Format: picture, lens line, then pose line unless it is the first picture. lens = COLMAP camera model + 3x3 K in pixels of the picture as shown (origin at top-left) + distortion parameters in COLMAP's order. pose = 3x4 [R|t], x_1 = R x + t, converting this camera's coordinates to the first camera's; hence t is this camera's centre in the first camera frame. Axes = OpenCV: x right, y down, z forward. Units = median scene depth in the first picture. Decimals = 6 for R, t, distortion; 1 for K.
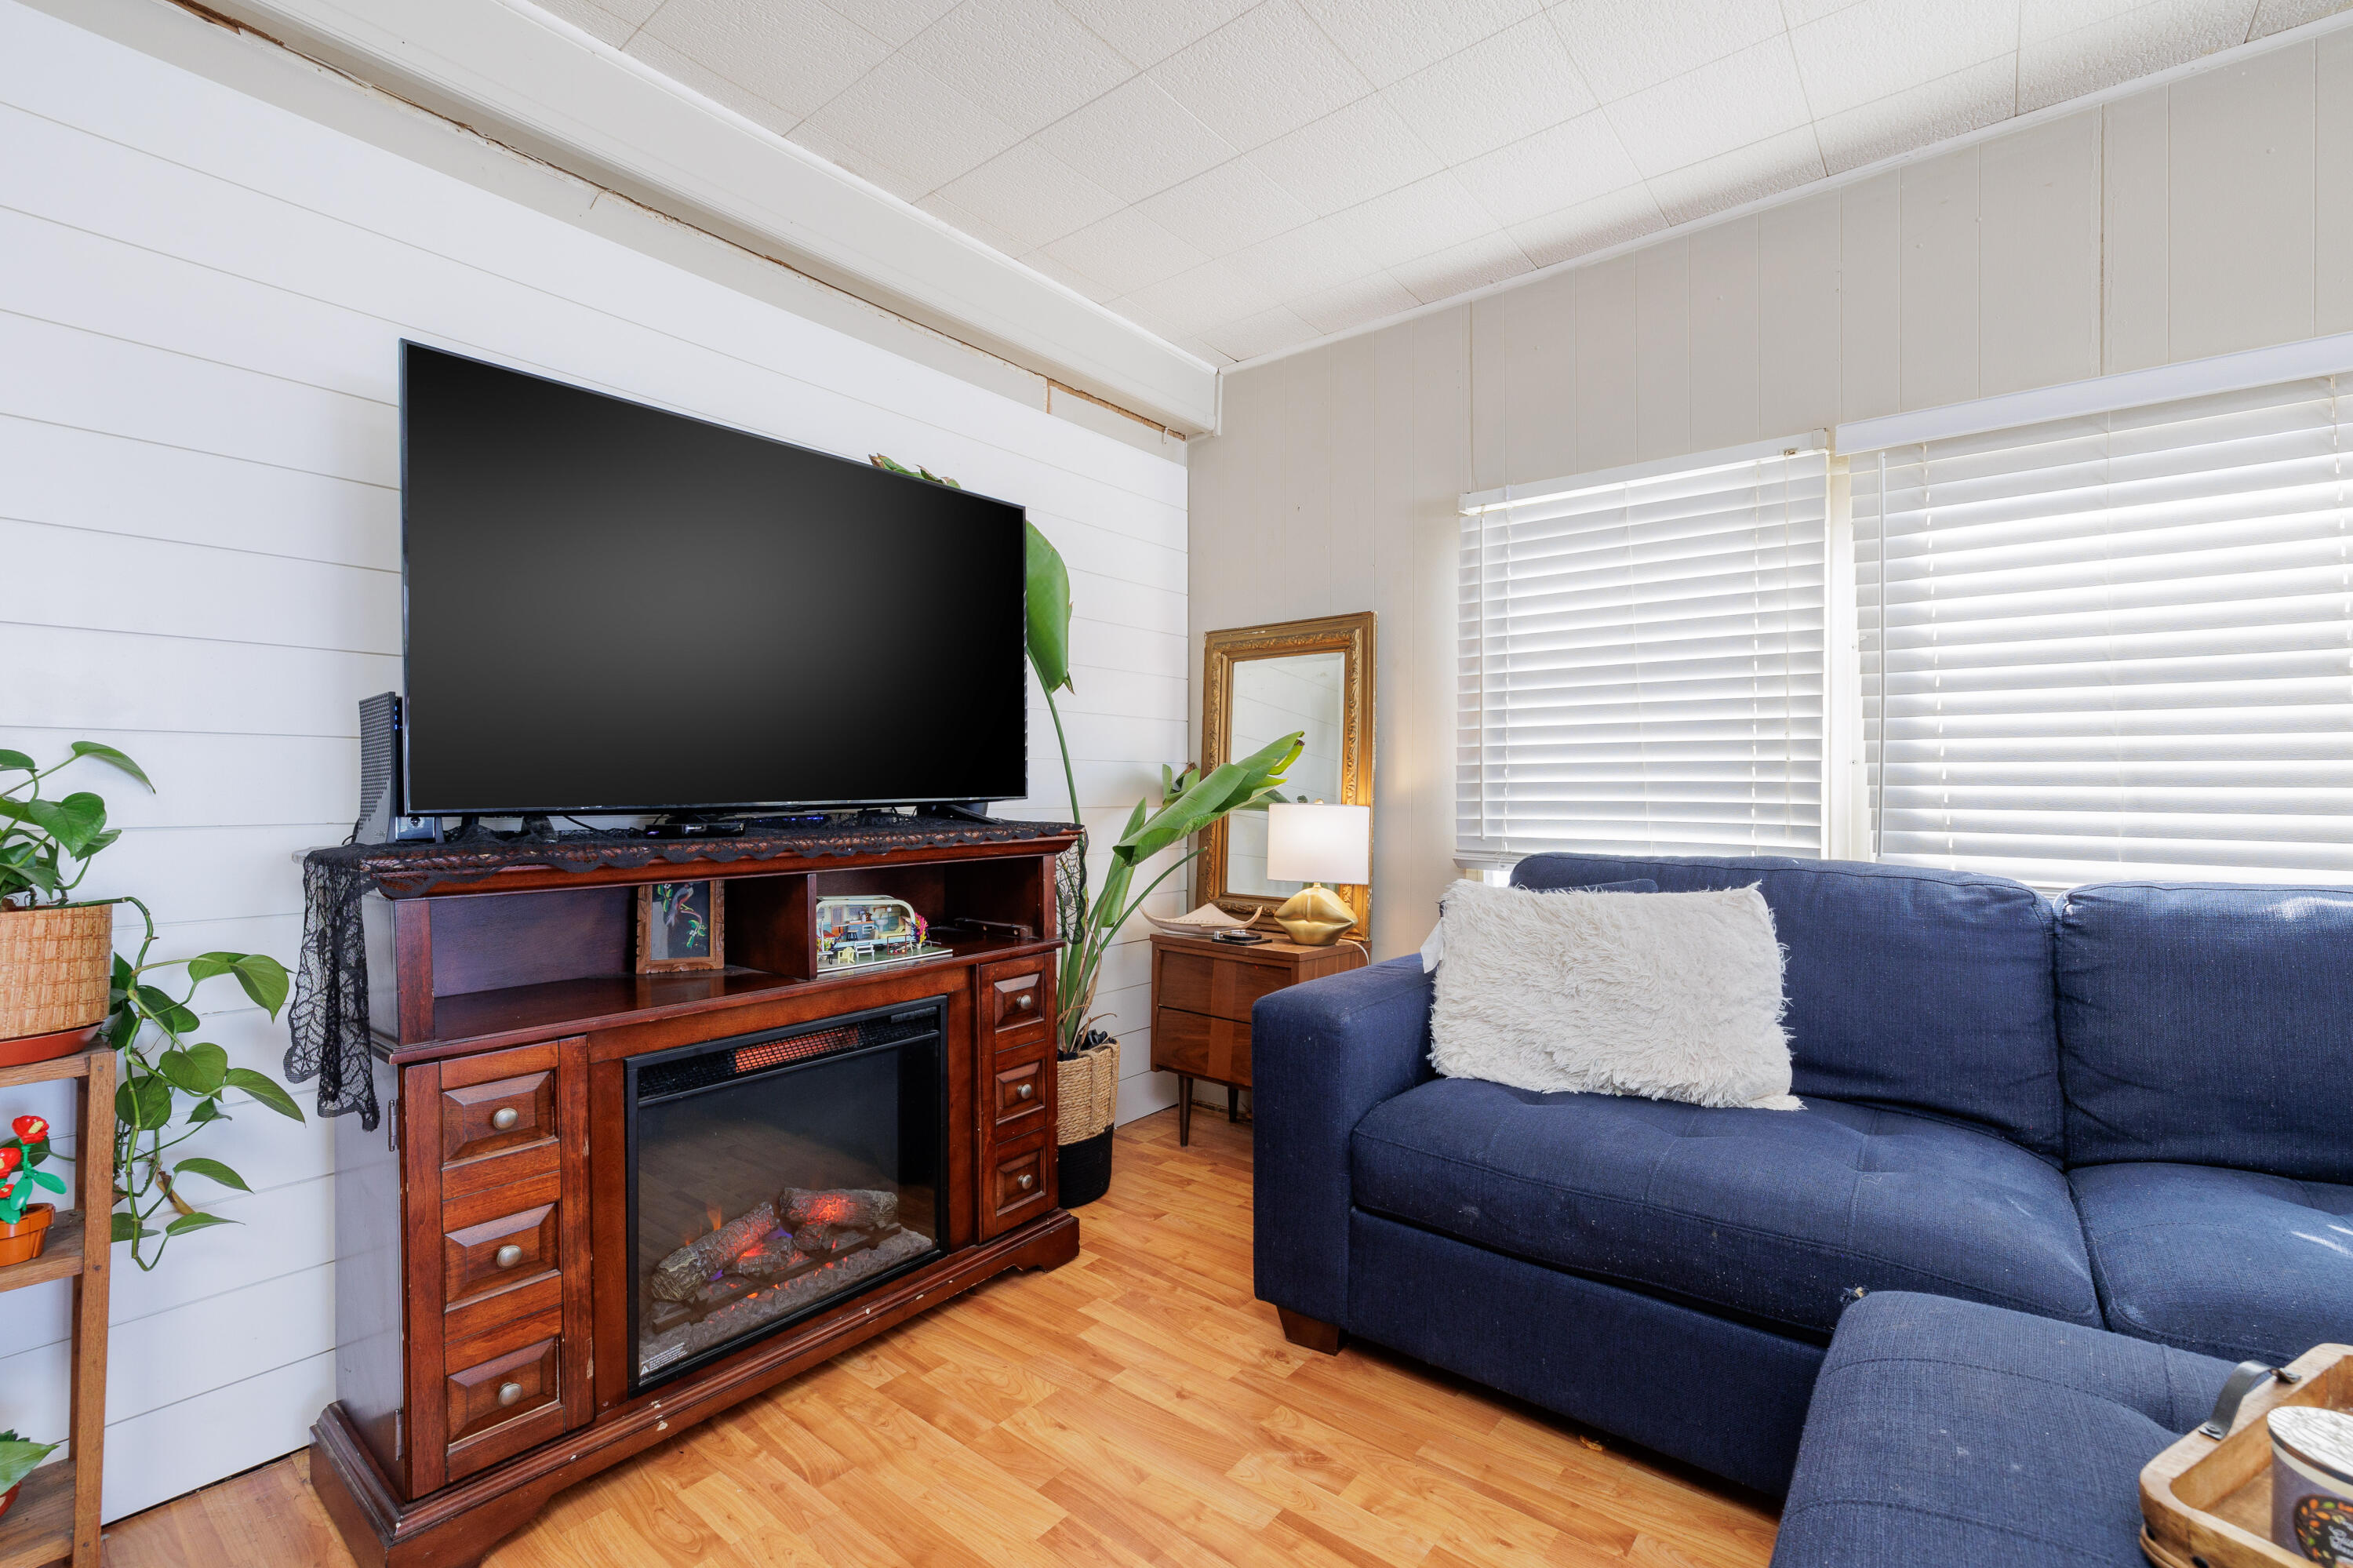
lens RADIAL K [[1002.2, 0, 1175.7], [0, 1002.2, 783.3], [0, 0, 1]] dist [0.003251, 0.000294]
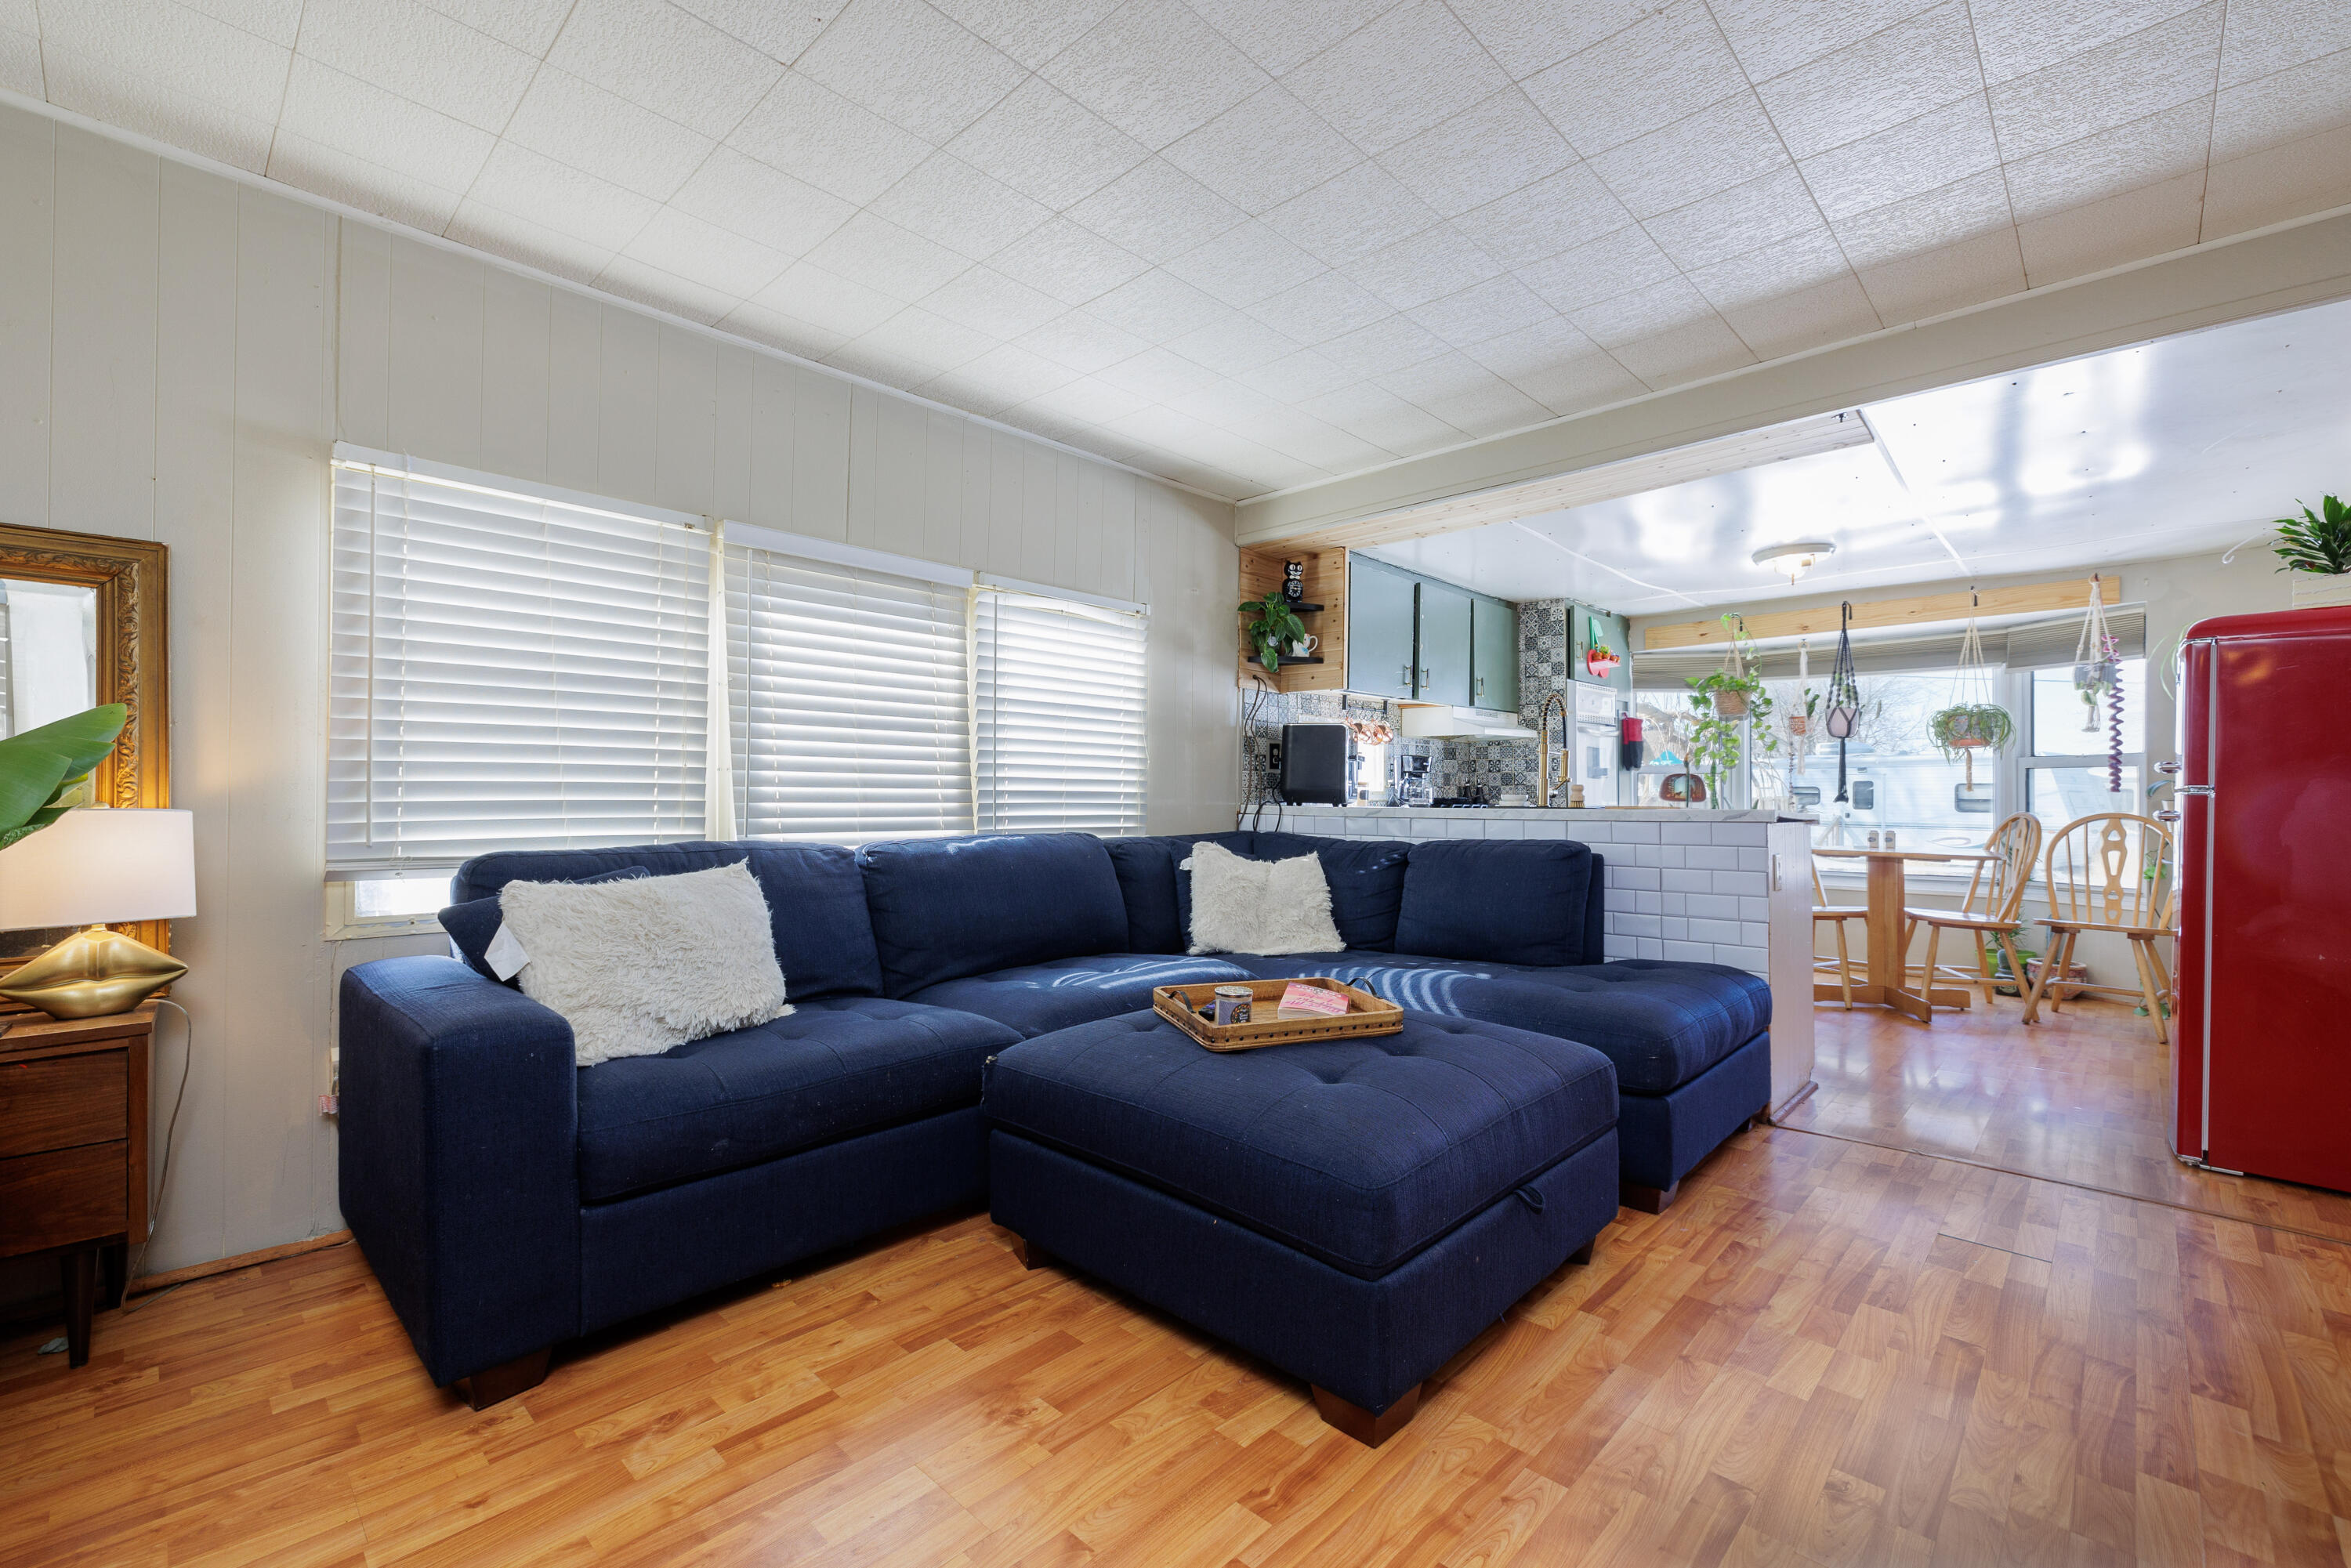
lens RADIAL K [[1001.3, 0, 1173.5], [0, 1001.3, 793.5], [0, 0, 1]] dist [0.003251, 0.000294]
pose [[0.091760, -0.002692, 0.995777, -0.711102], [-0.006827, 0.999971, 0.003332, 0.003452], [-0.995758, -0.007104, 0.091739, 0.309125]]
